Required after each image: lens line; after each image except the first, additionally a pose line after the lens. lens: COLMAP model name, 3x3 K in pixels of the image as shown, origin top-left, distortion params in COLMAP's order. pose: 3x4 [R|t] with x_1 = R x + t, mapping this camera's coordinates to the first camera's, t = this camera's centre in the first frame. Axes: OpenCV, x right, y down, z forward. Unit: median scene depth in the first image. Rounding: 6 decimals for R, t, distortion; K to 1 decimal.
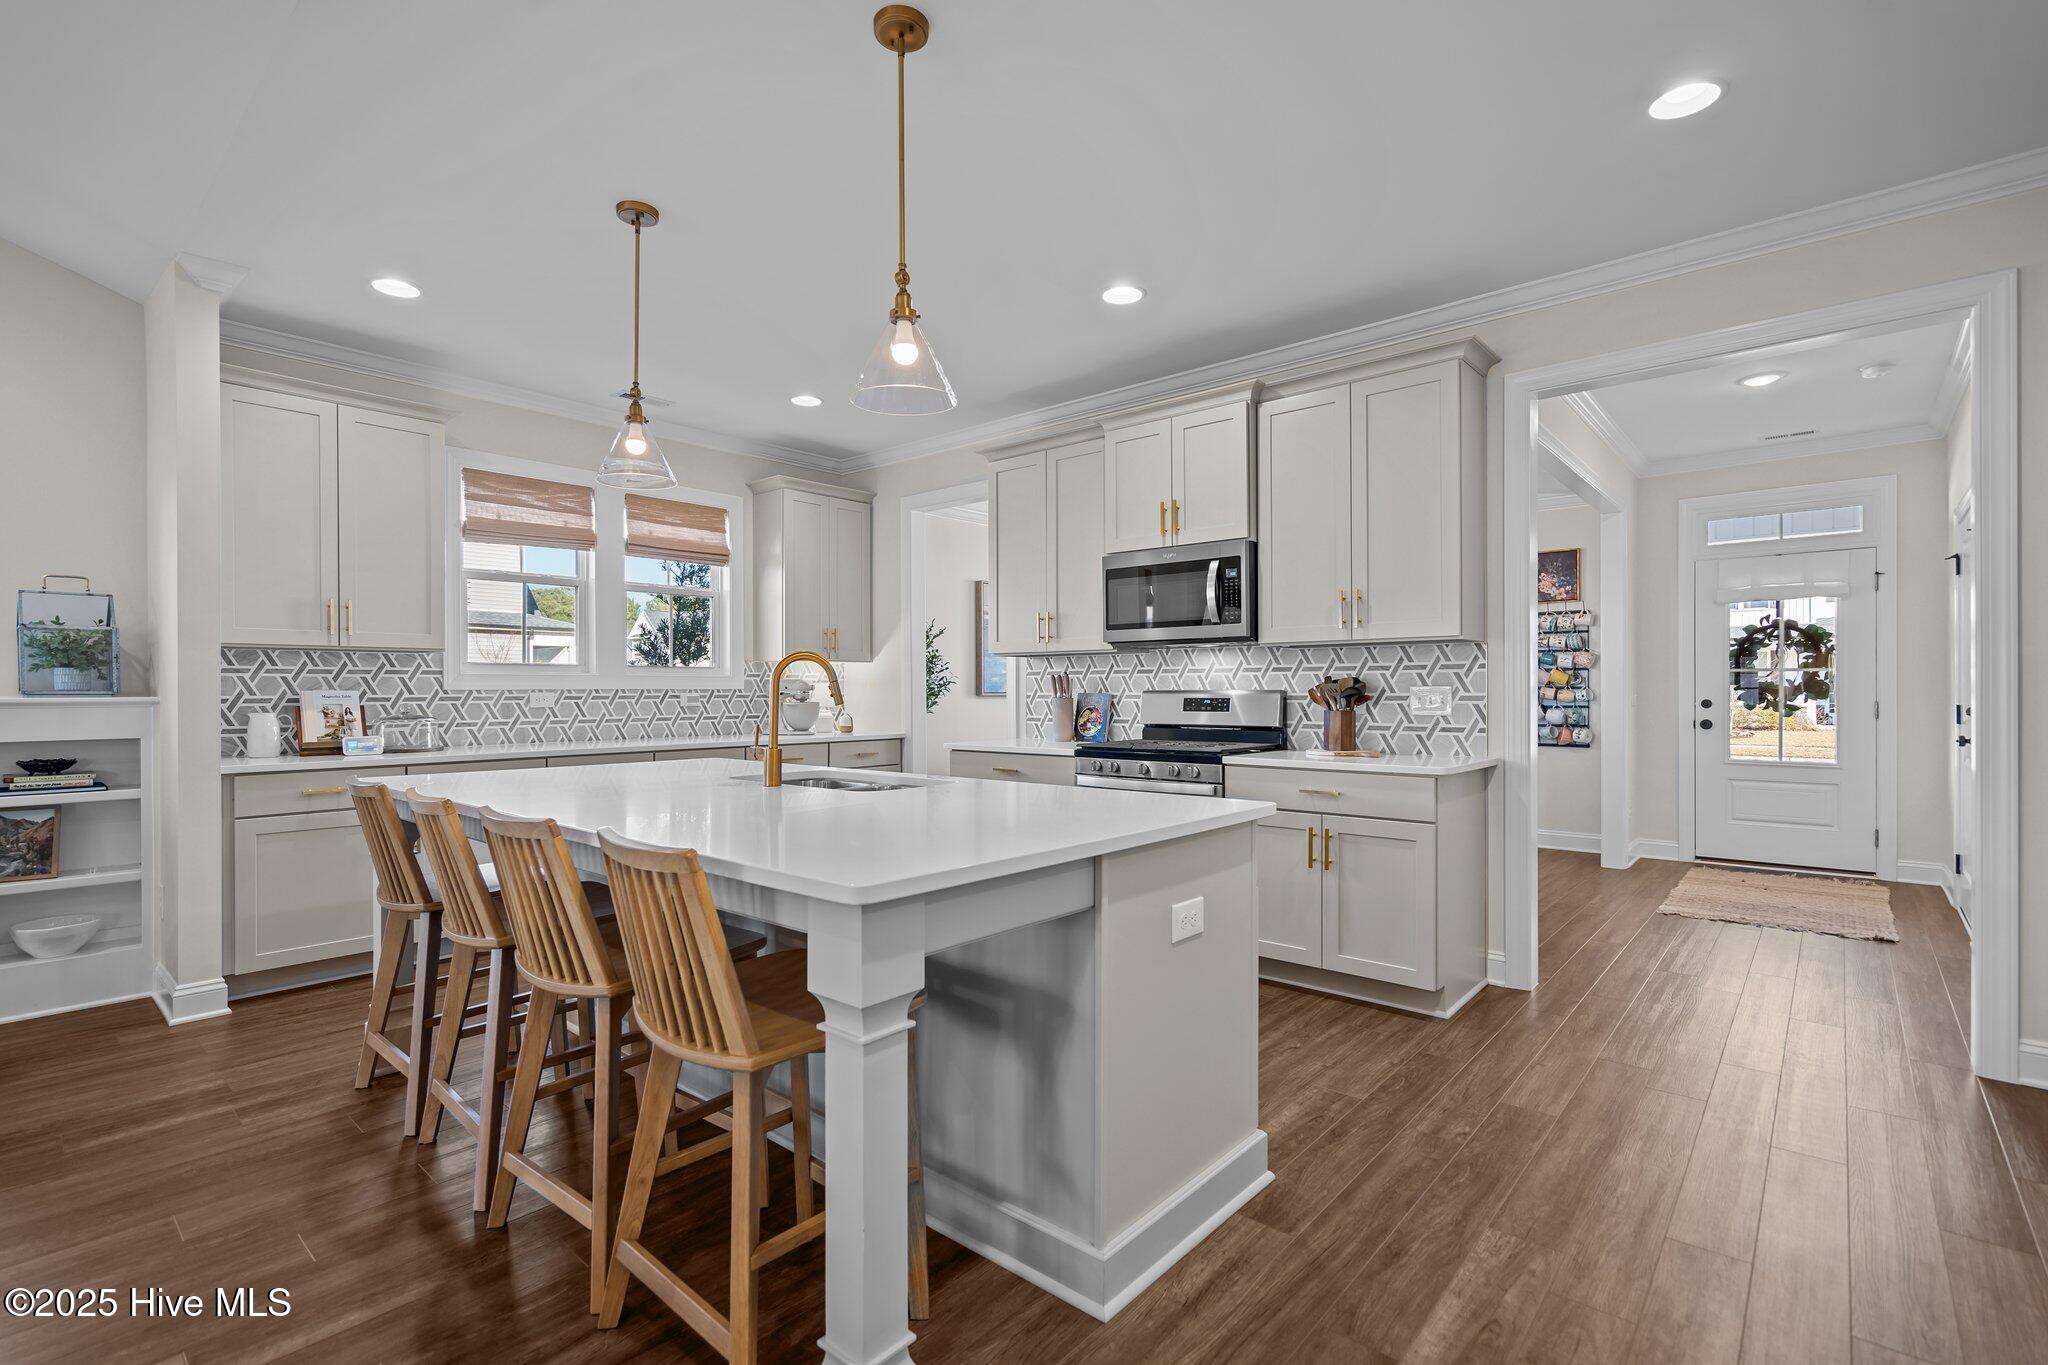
lens RADIAL K [[934.7, 0, 1019.5], [0, 934.7, 687.2], [0, 0, 1]] dist [-0.001774, -0.000170]
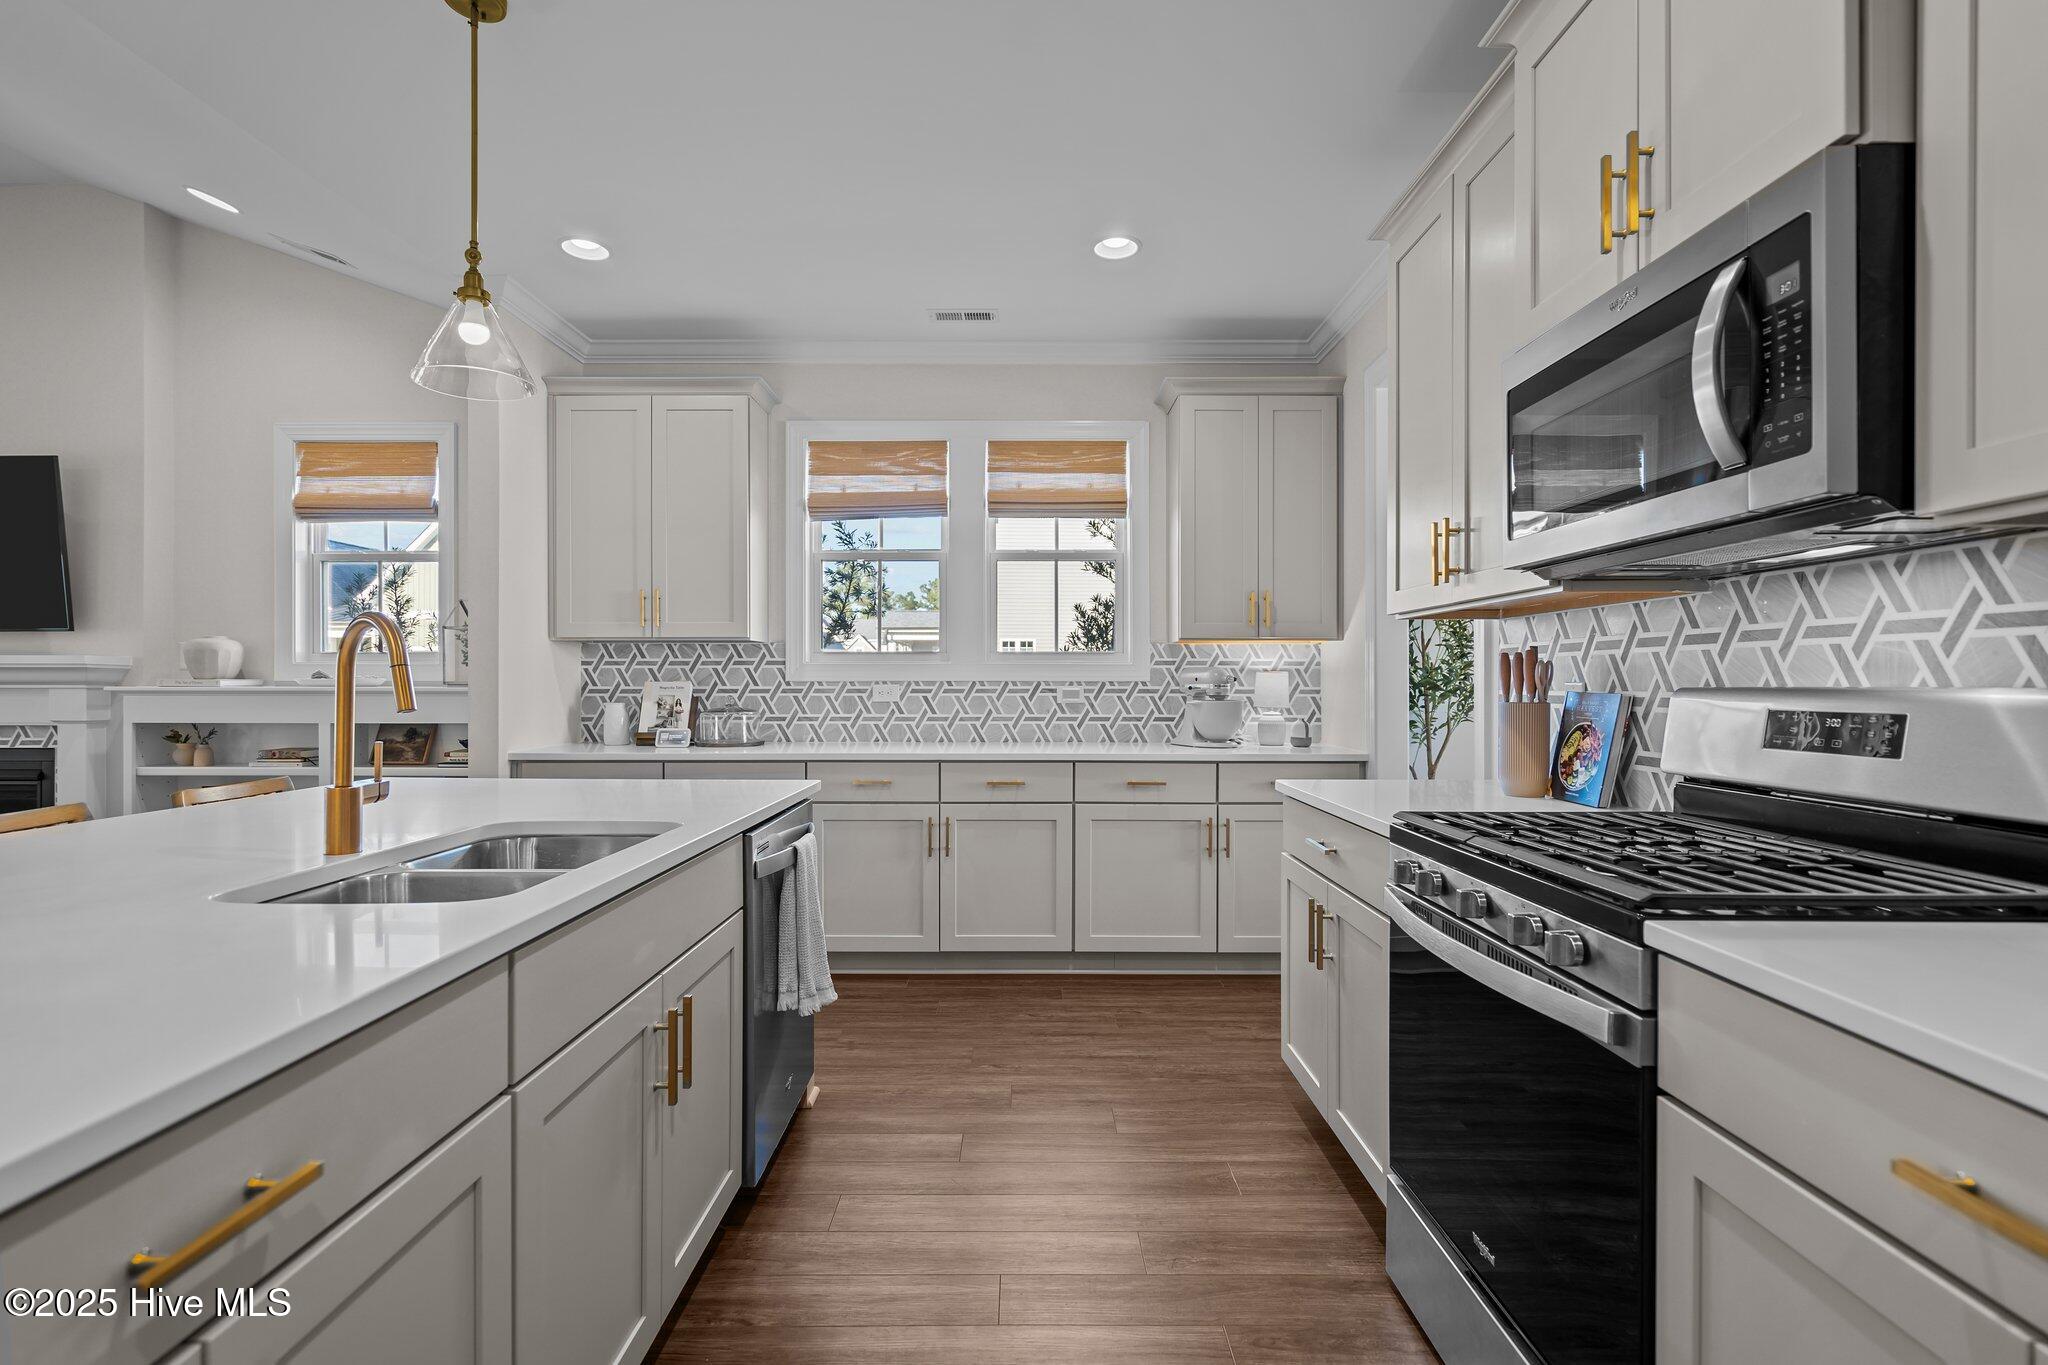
lens RADIAL K [[944.5, 0, 1024.0], [0, 944.5, 682.5], [0, 0, 1]] dist [0.000660, -0.000375]
pose [[0.658434, 0.003500, -0.752631, 0.264556], [0.000009, 0.999989, 0.004658, -0.000452], [0.752639, -0.003073, 0.658426, 0.571345]]
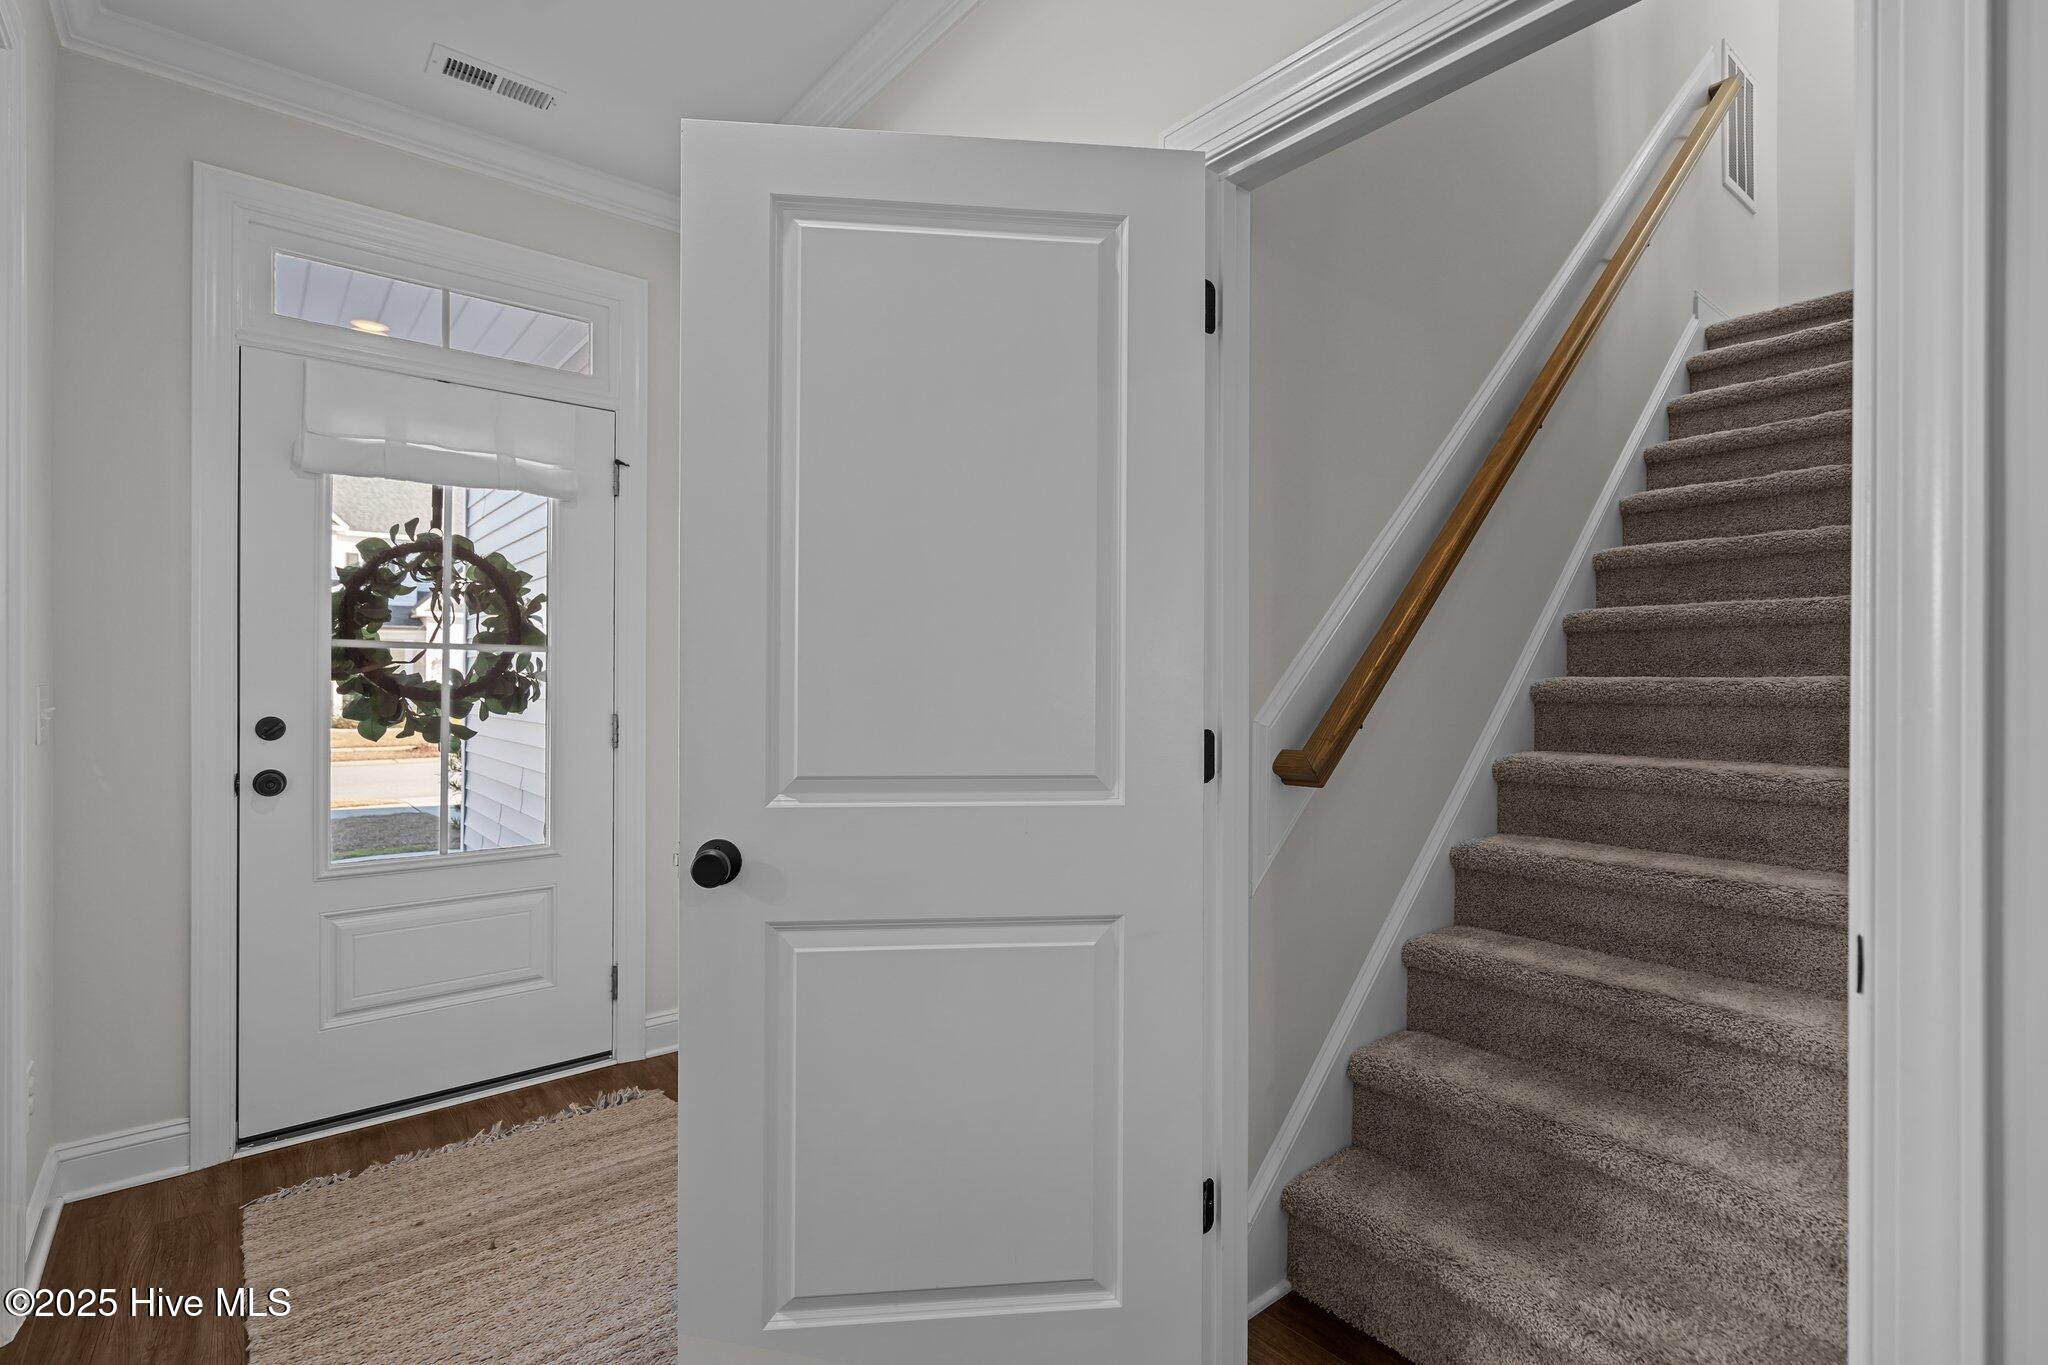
lens RADIAL K [[944.5, 0, 1024.0], [0, 944.5, 682.5], [0, 0, 1]] dist [0.000660, -0.000375]
pose [[0.160866, 0.006991, 0.986952, 0.574556], [-0.004571, 0.999969, -0.006338, -0.000327], [-0.986966, -0.003492, 0.160893, 0.899725]]
